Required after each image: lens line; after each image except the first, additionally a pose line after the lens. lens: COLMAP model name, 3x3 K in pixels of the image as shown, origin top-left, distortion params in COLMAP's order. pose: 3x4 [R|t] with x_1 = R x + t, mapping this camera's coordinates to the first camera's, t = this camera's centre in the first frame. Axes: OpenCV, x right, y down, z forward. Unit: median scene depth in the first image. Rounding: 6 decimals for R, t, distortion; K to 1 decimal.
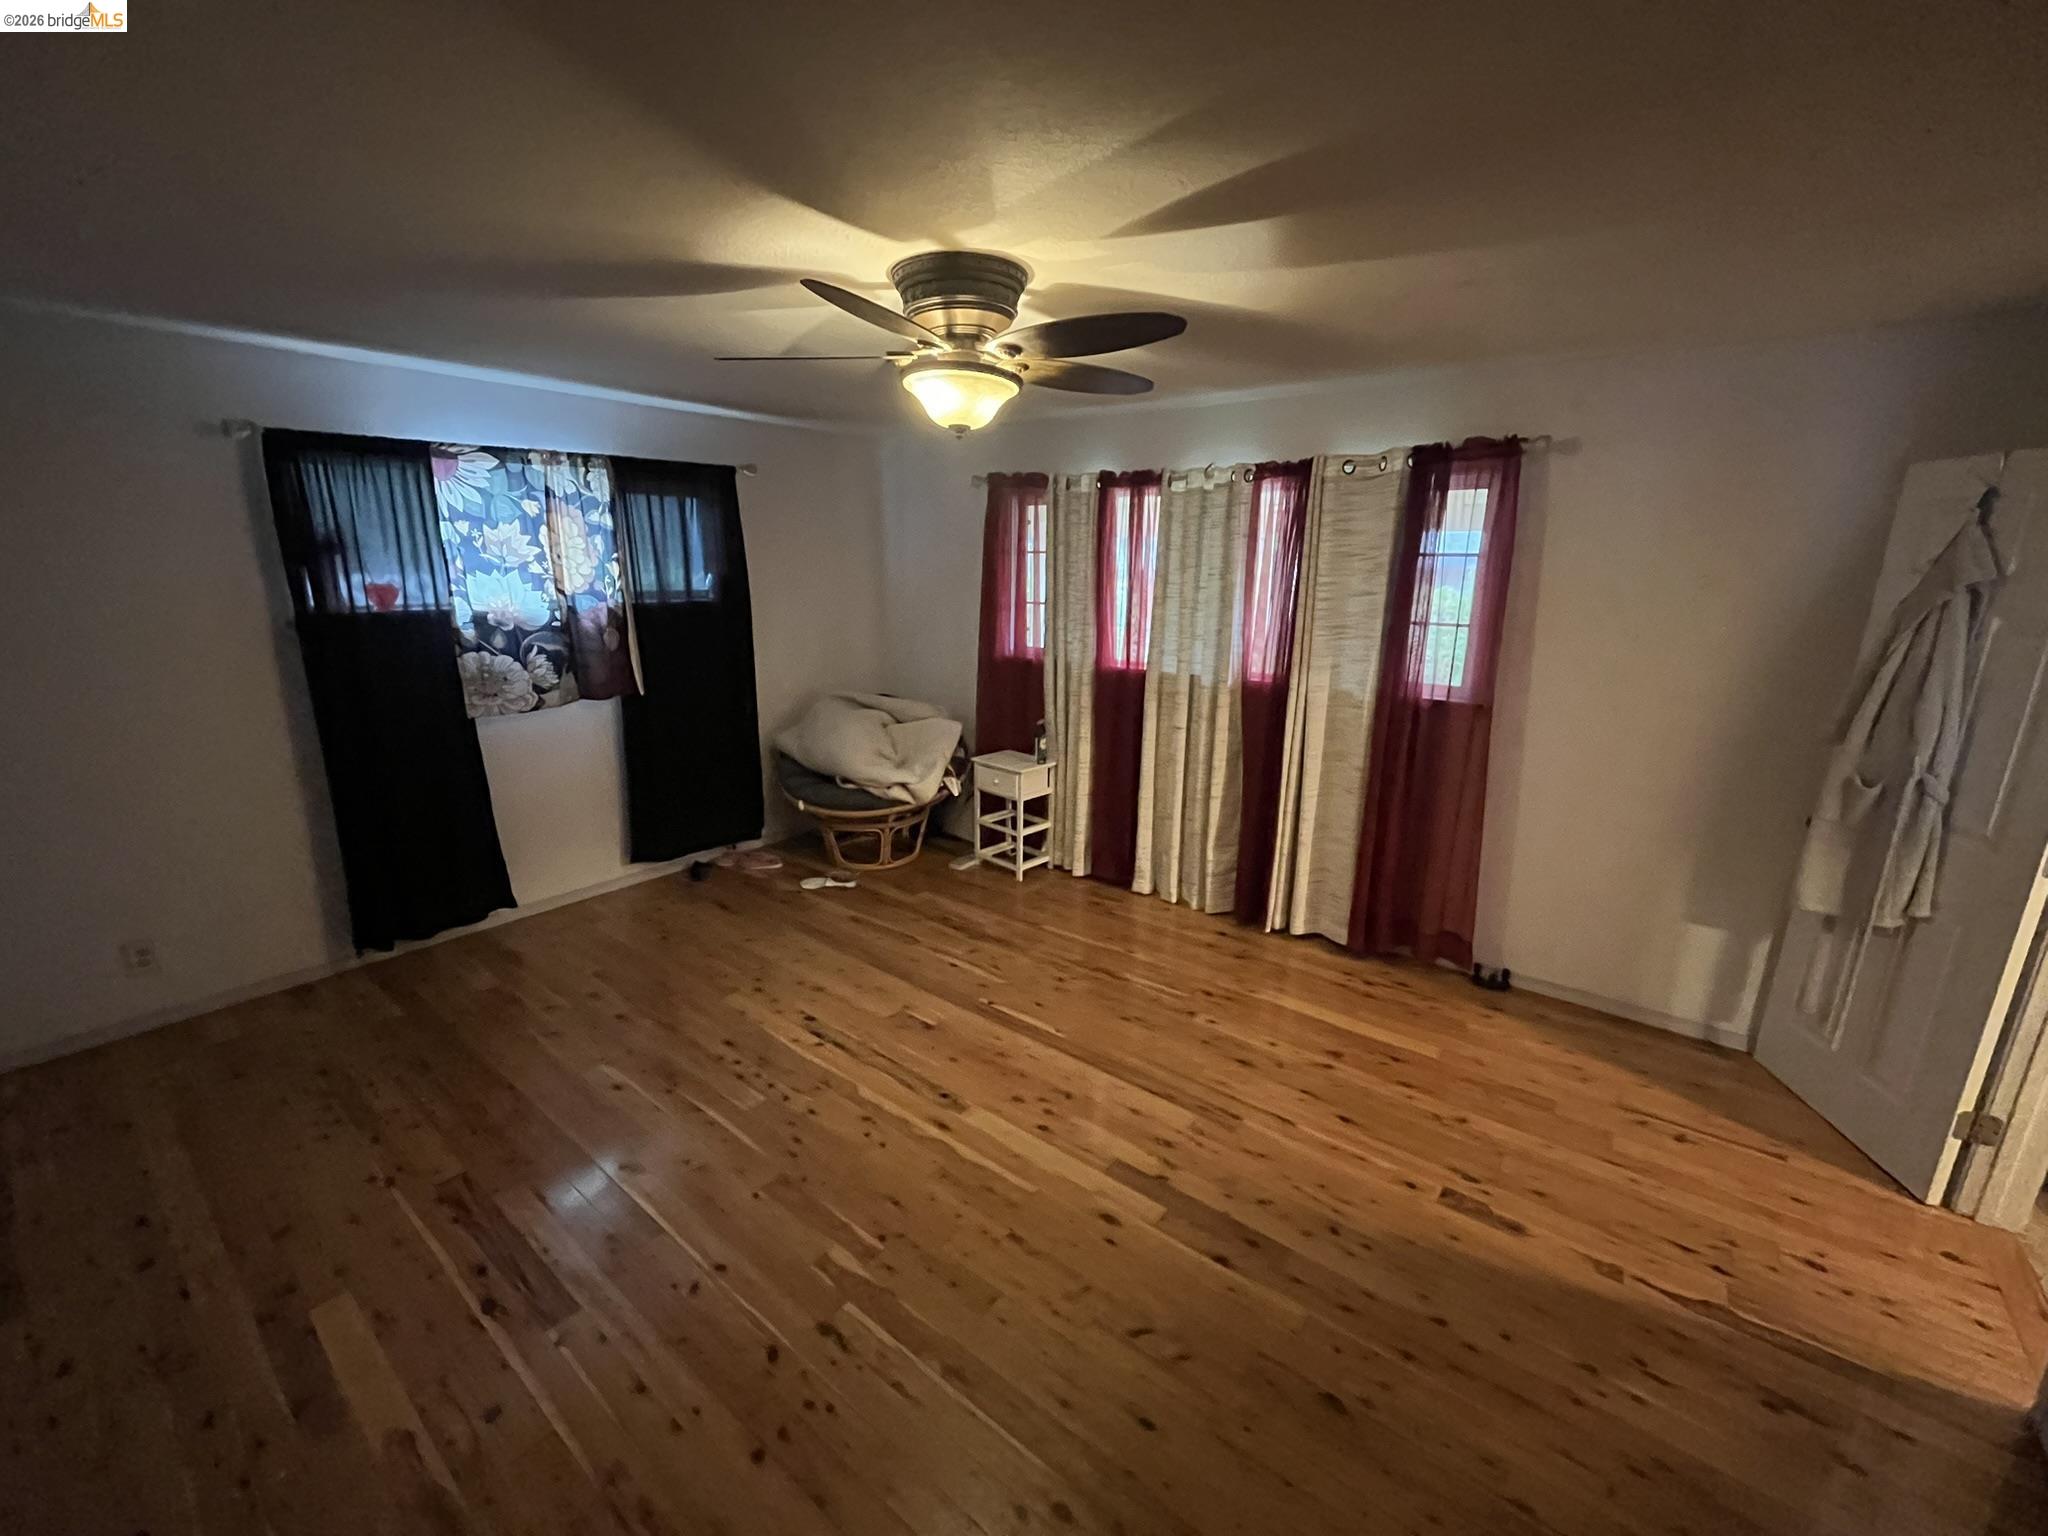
lens RADIAL K [[825.0, 0, 1021.6], [0, 825.0, 770.6], [0, 0, 1]] dist [-0.006513, 0.000234]
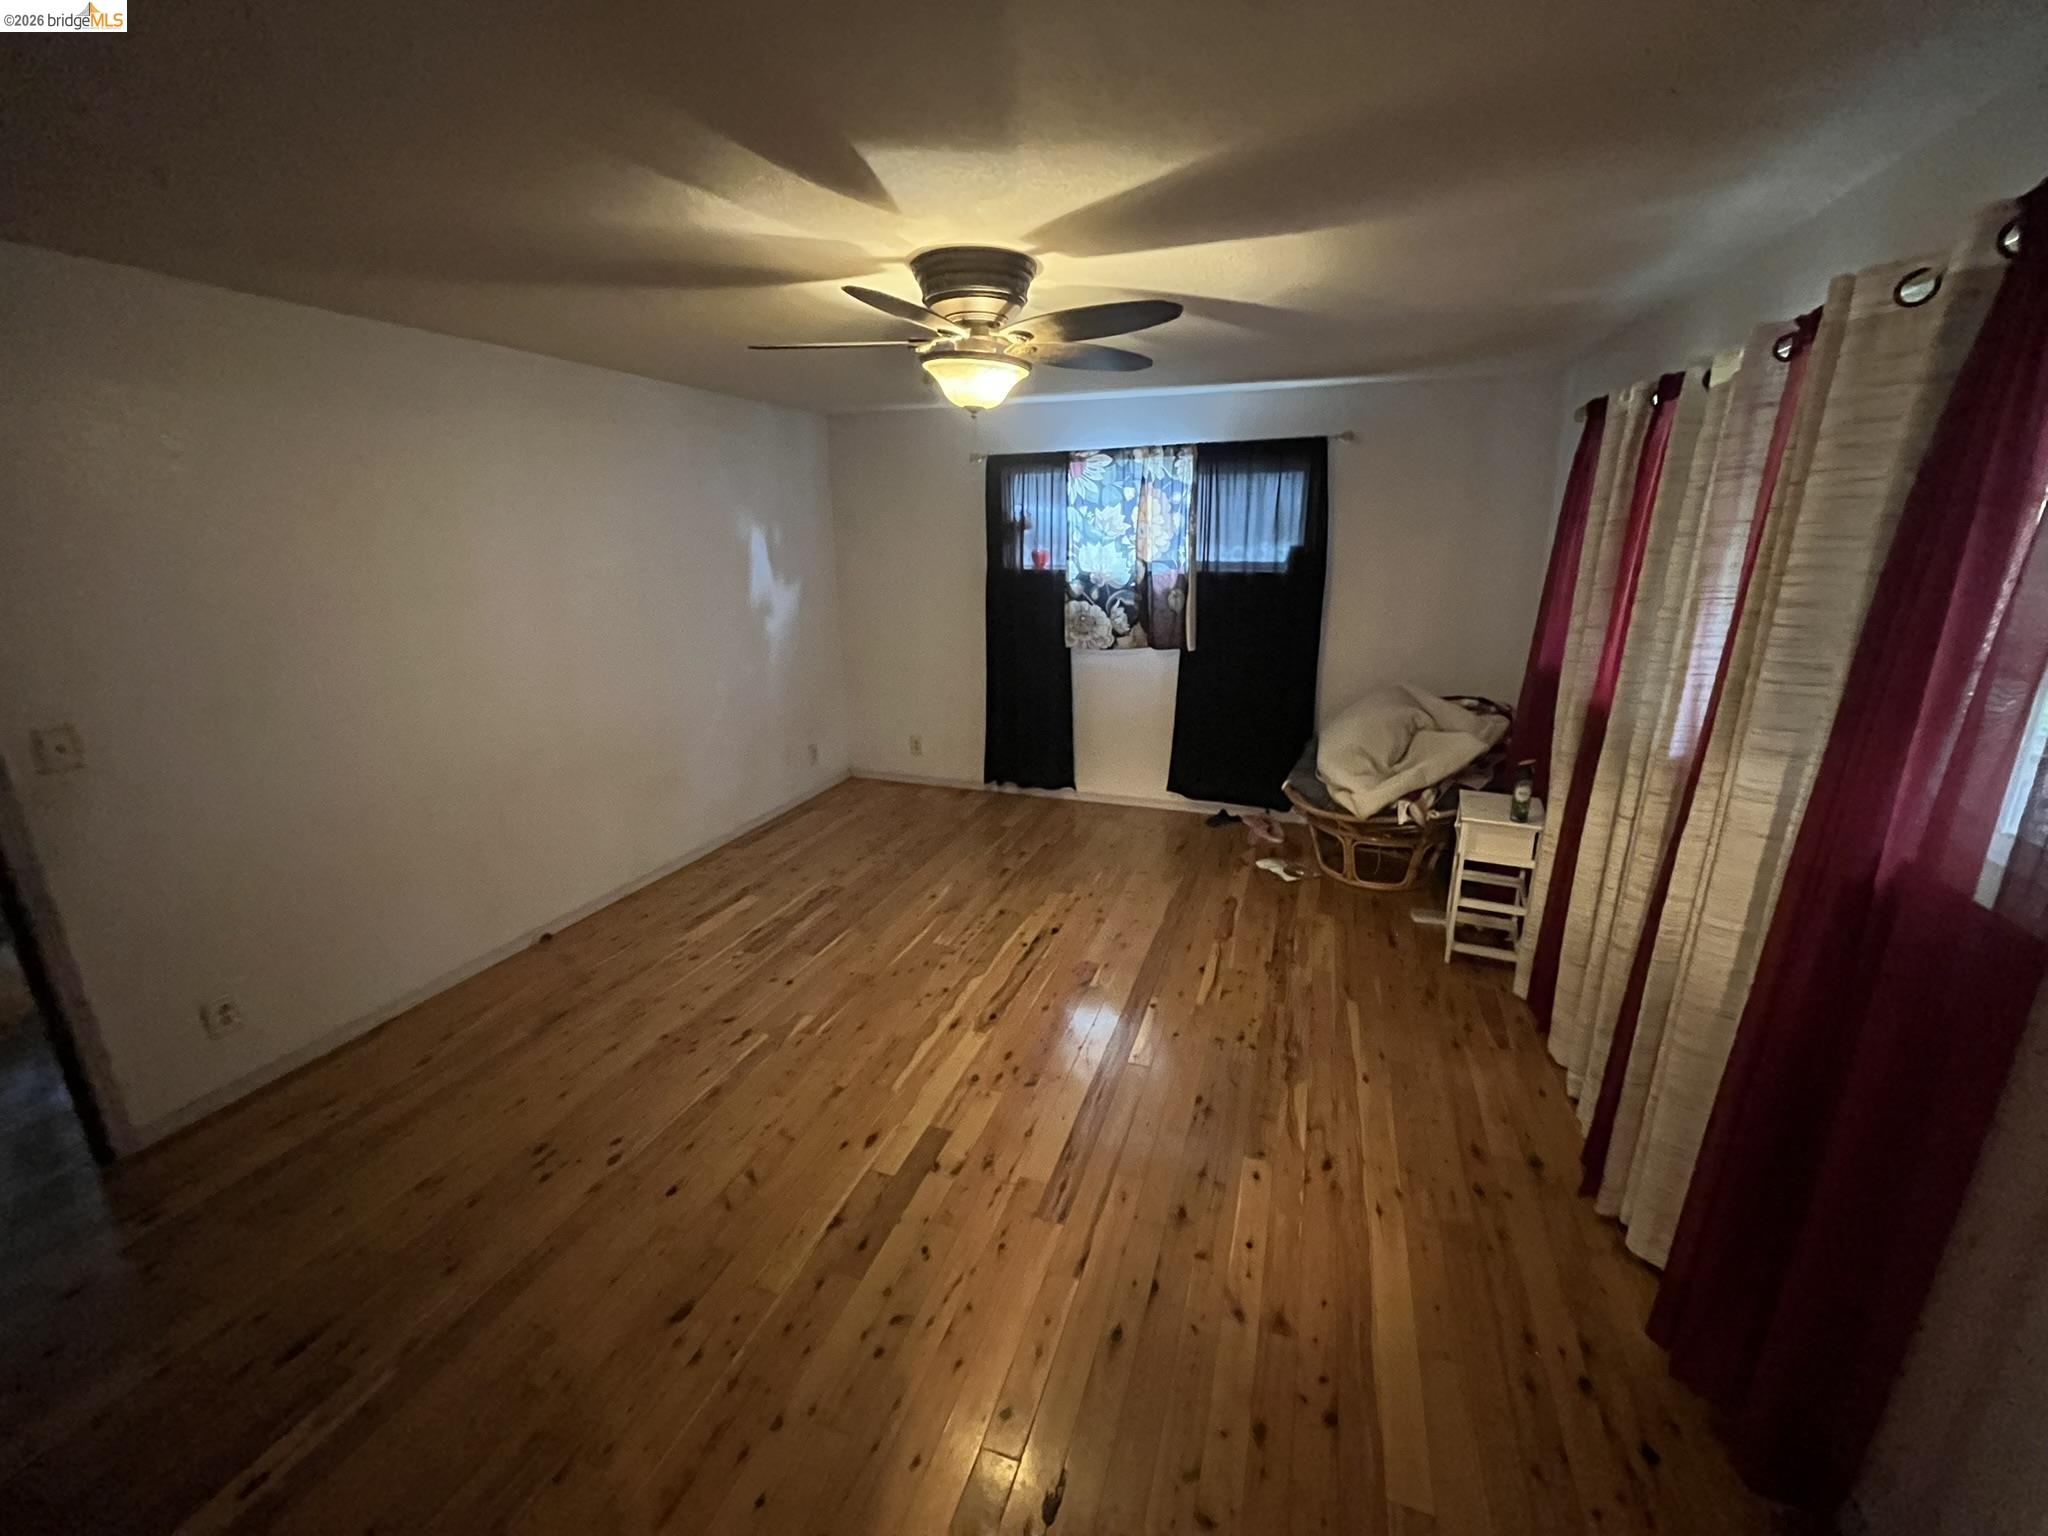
lens RADIAL K [[825.0, 0, 1018.5], [0, 825.0, 767.9], [0, 0, 1]] dist [-0.006513, 0.000234]
pose [[0.318393, 0.248369, -0.914843, 0.643756], [-0.226605, 0.957029, 0.180957, -0.102116], [0.920476, 0.149693, 0.360993, 0.440935]]
